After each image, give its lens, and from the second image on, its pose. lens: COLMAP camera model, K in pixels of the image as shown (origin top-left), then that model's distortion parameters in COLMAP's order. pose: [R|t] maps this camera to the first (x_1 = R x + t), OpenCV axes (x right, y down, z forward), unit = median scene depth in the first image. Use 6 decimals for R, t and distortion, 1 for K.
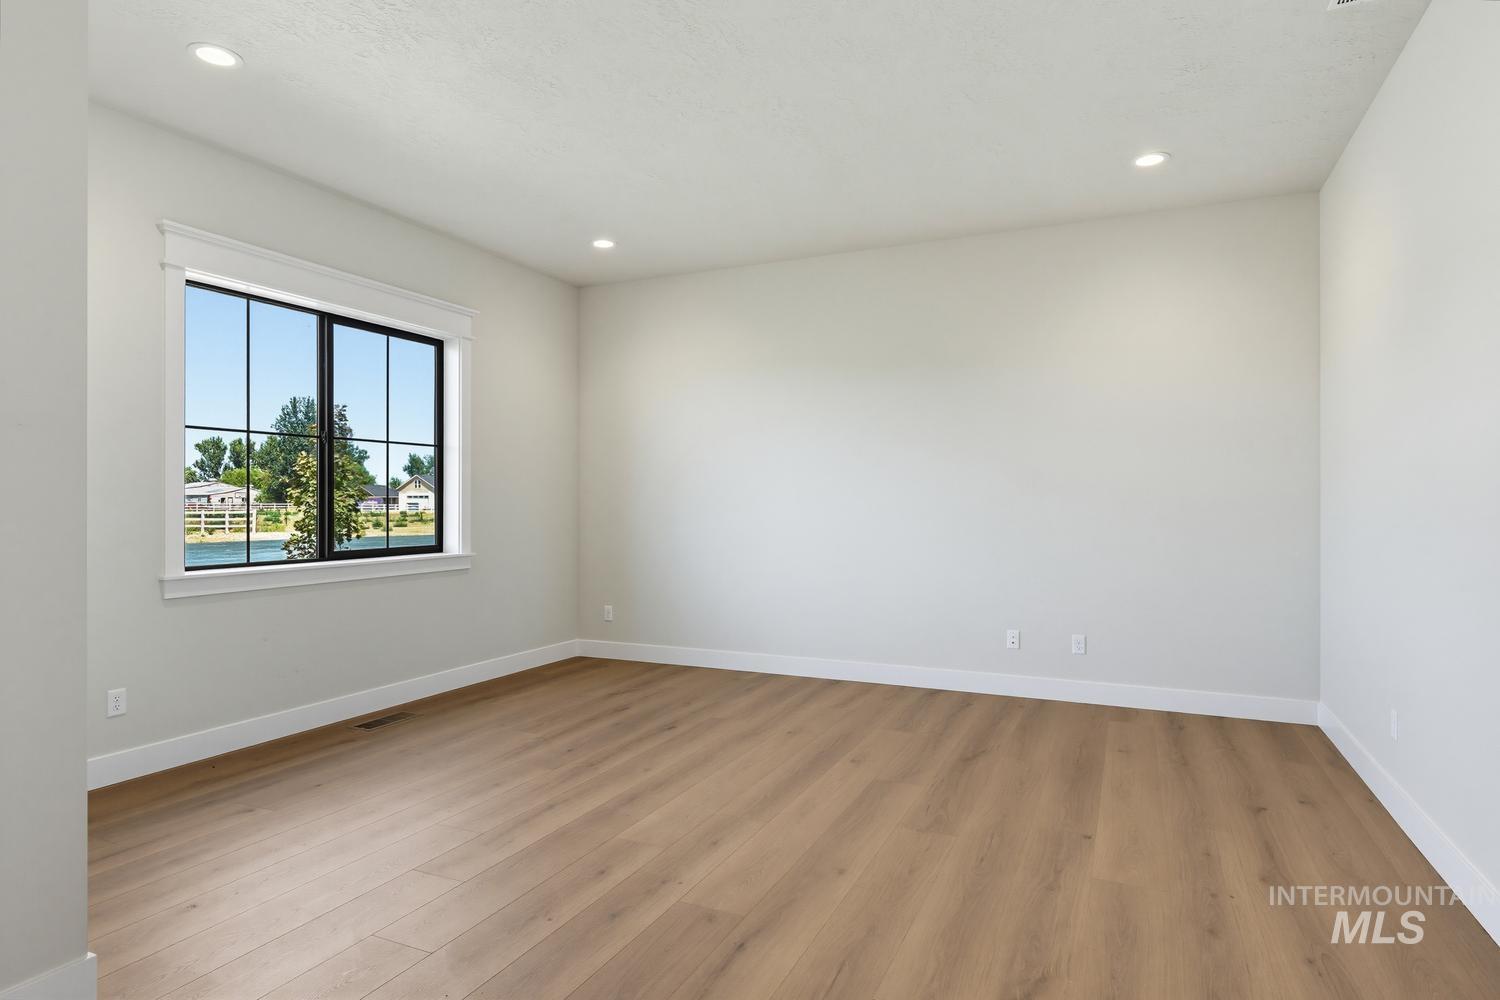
lens RADIAL K [[809.5, 0, 751.8], [0, 809.5, 495.9], [0, 0, 1]] dist [0.000983, 0.001123]
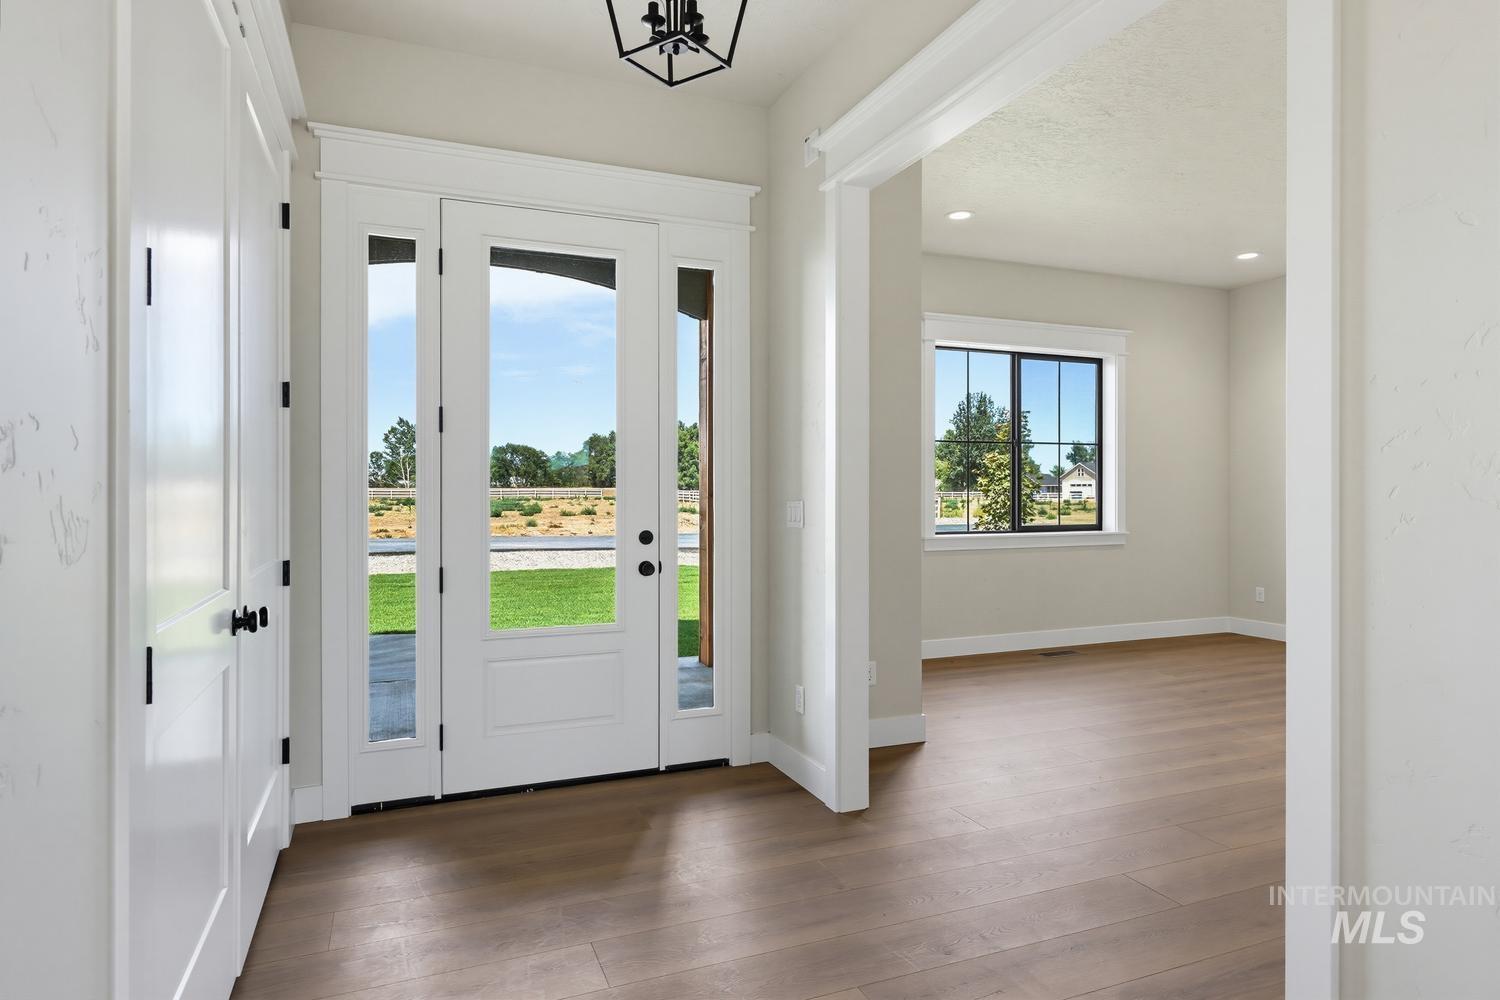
lens RADIAL K [[870.3, 0, 757.0], [0, 870.3, 506.3], [0, 0, 1]] dist [-0.001740, -0.000107]
pose [[0.733340, 0.010022, -0.679788, 0.115788], [0.007493, 0.999711, 0.022822, -0.001155], [0.679821, -0.021830, 0.733053, -0.284394]]
